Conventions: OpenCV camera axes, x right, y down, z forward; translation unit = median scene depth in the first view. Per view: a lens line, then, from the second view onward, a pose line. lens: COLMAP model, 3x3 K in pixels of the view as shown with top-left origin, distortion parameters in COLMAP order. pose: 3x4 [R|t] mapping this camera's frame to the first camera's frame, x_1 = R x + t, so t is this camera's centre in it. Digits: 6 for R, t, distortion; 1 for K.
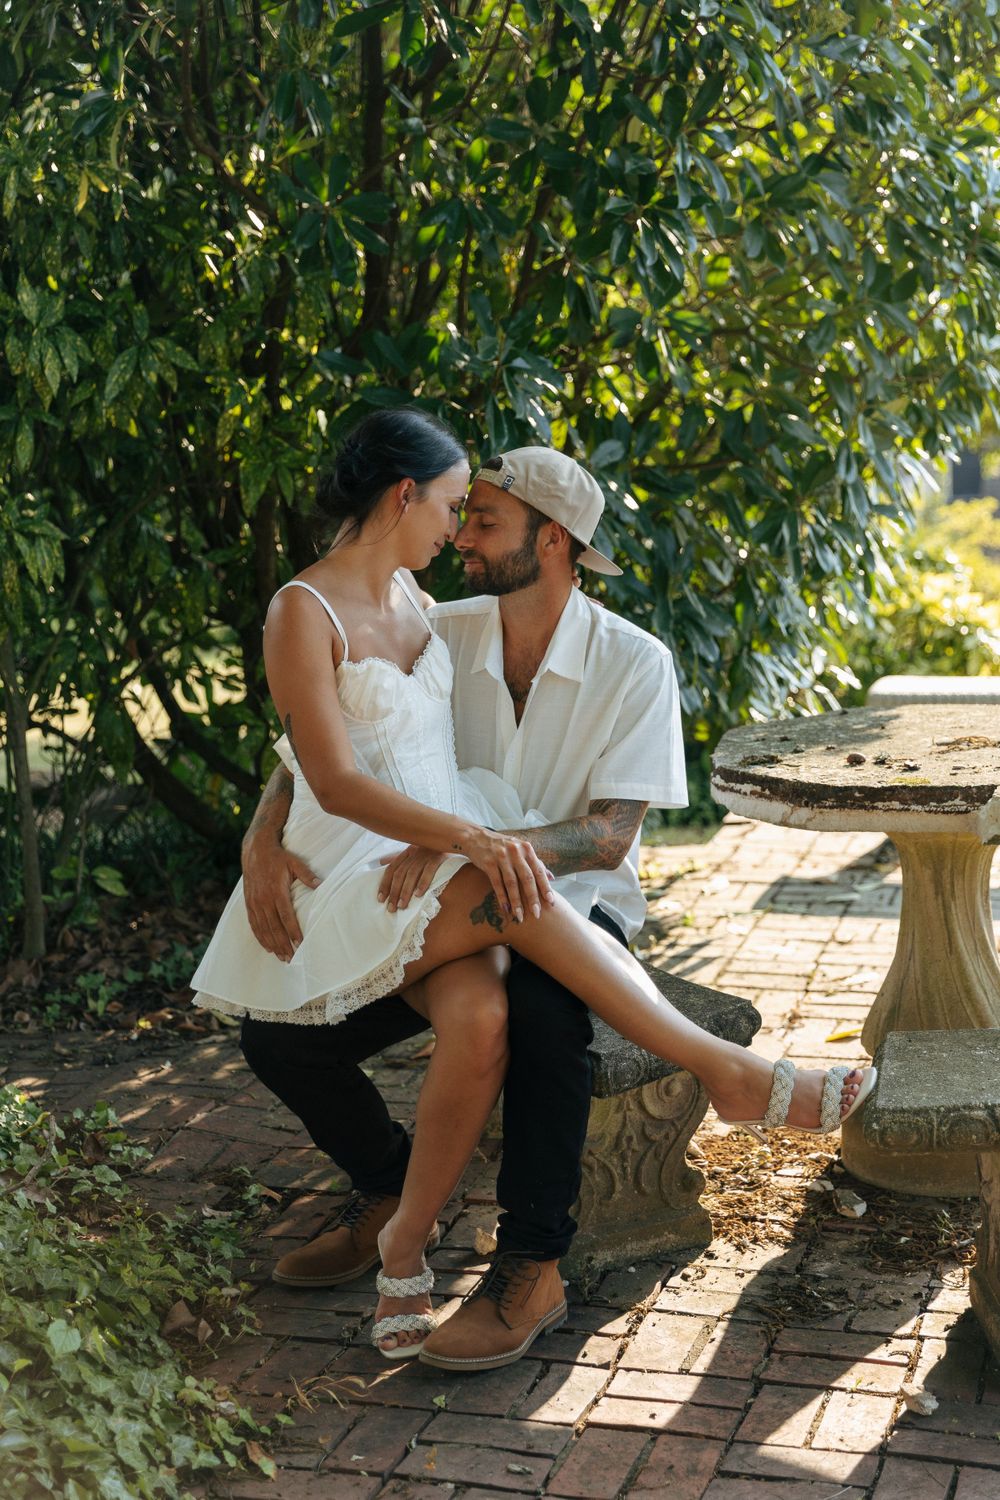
lens RADIAL K [[2520.6, 0, 500.0], [0, 2520.6, 750.0], [0, 0, 1]] dist [-0.081555, 0.058157]
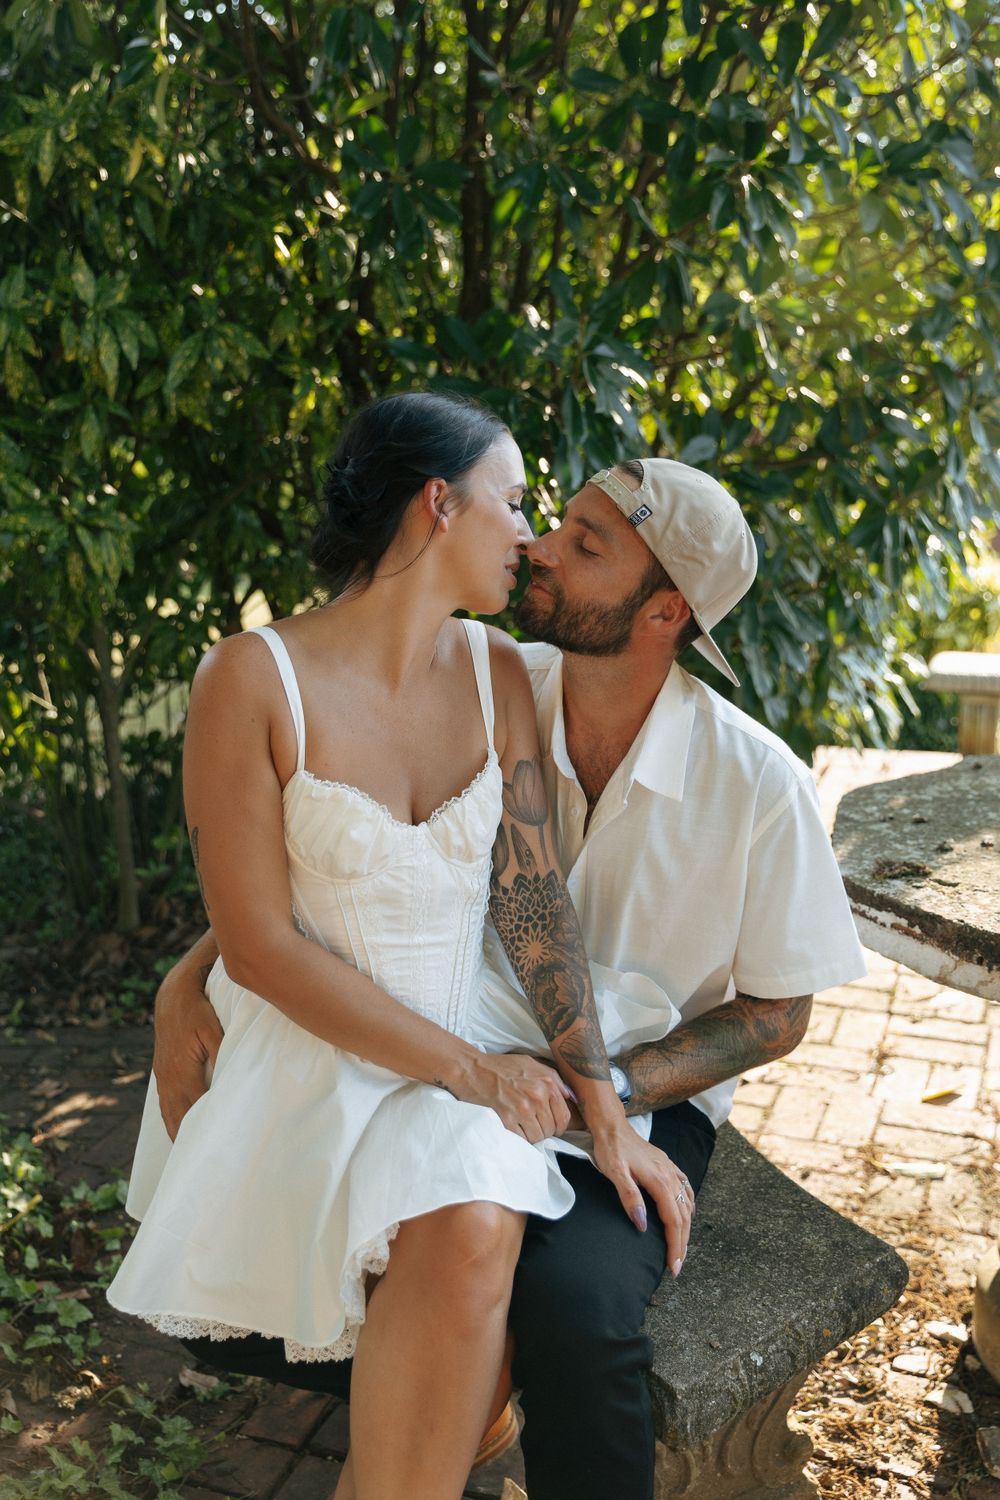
lens RADIAL K [[1498.0, 0, 473.9], [0, 1498.0, 679.1], [0, 0, 1]] dist [0.003707, -0.024307]
pose [[0.995417, 0.024869, -0.092336, 0.013593], [-0.021150, 0.998934, 0.041039, -0.054653], [0.093258, -0.038898, 0.994882, 0.439217]]
